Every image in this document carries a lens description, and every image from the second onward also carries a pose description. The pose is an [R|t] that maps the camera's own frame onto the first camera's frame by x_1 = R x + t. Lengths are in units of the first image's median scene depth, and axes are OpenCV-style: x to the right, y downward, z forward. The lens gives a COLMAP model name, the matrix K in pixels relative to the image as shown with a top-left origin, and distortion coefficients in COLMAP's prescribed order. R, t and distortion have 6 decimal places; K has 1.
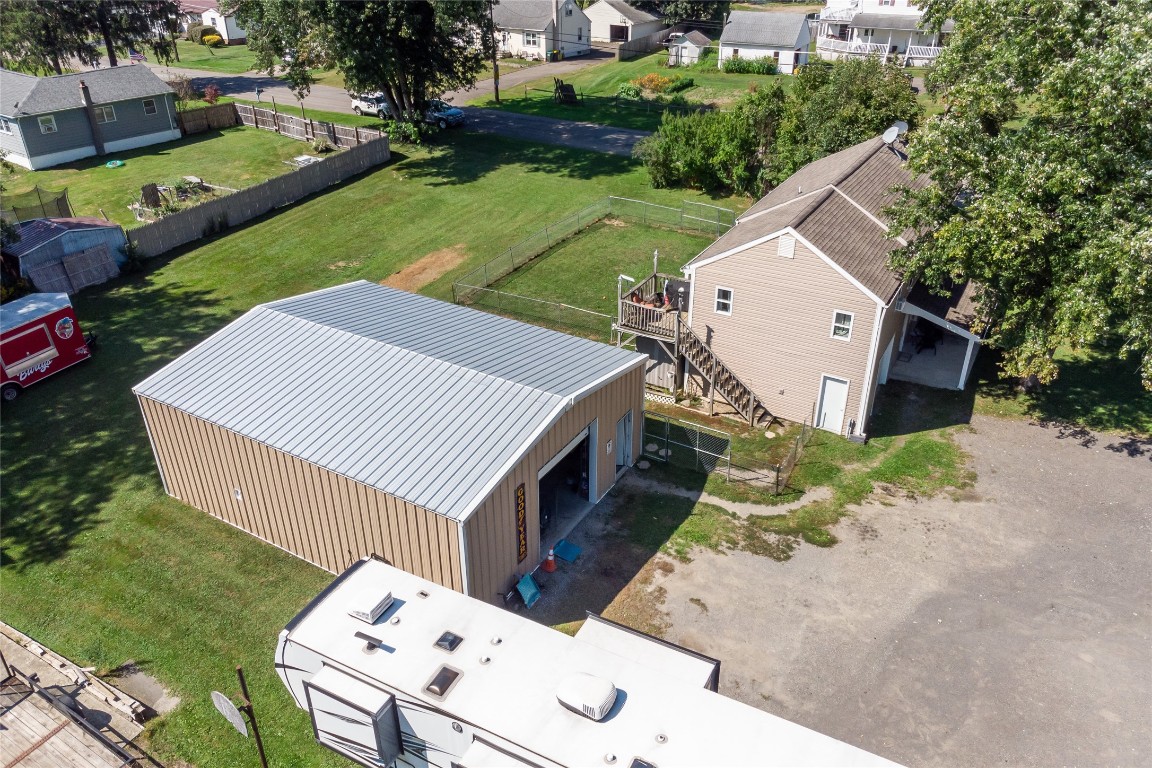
lens RADIAL K [[838.3, 0, 597.3], [0, 838.3, 367.0], [0, 0, 1]] dist [0.062953, -0.060196]
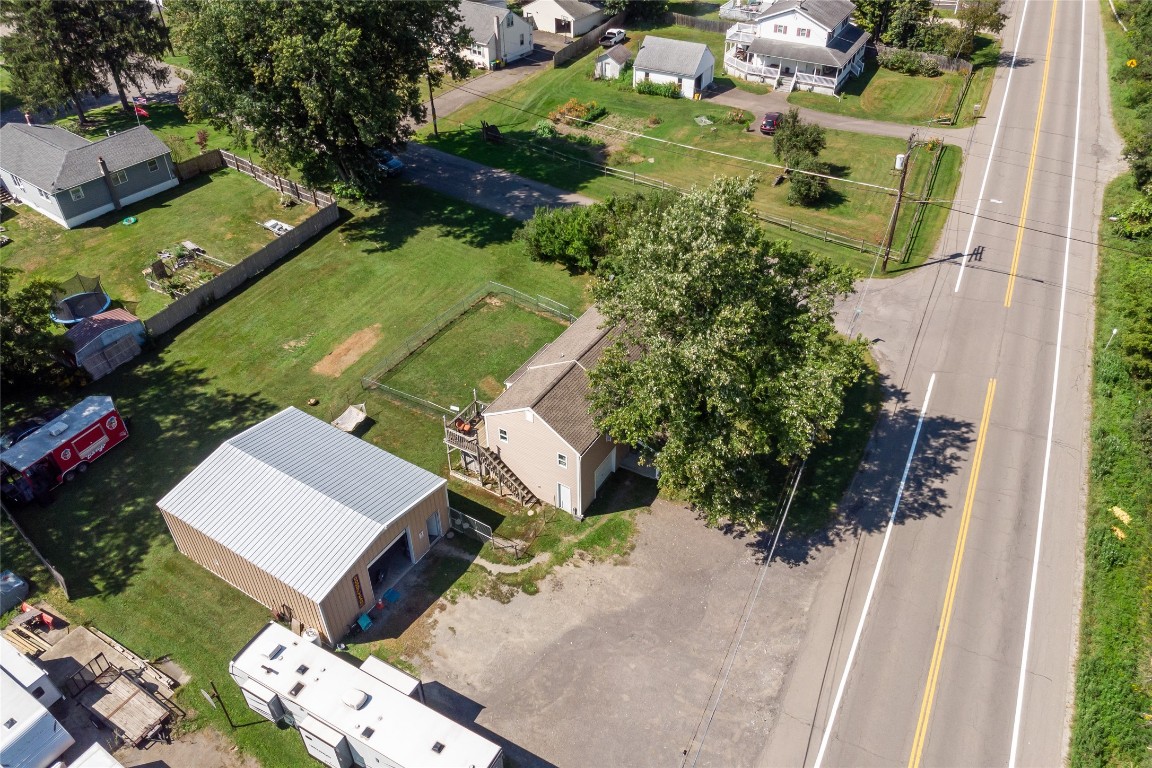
lens RADIAL K [[855.9, 0, 603.5], [0, 855.9, 350.2], [0, 0, 1]] dist [0.035349, -0.039264]
pose [[0.999763, 0.012802, -0.017617, 0.357581], [-0.010104, 0.989298, 0.145562, -0.469264], [0.019292, -0.145349, 0.989192, -0.621957]]
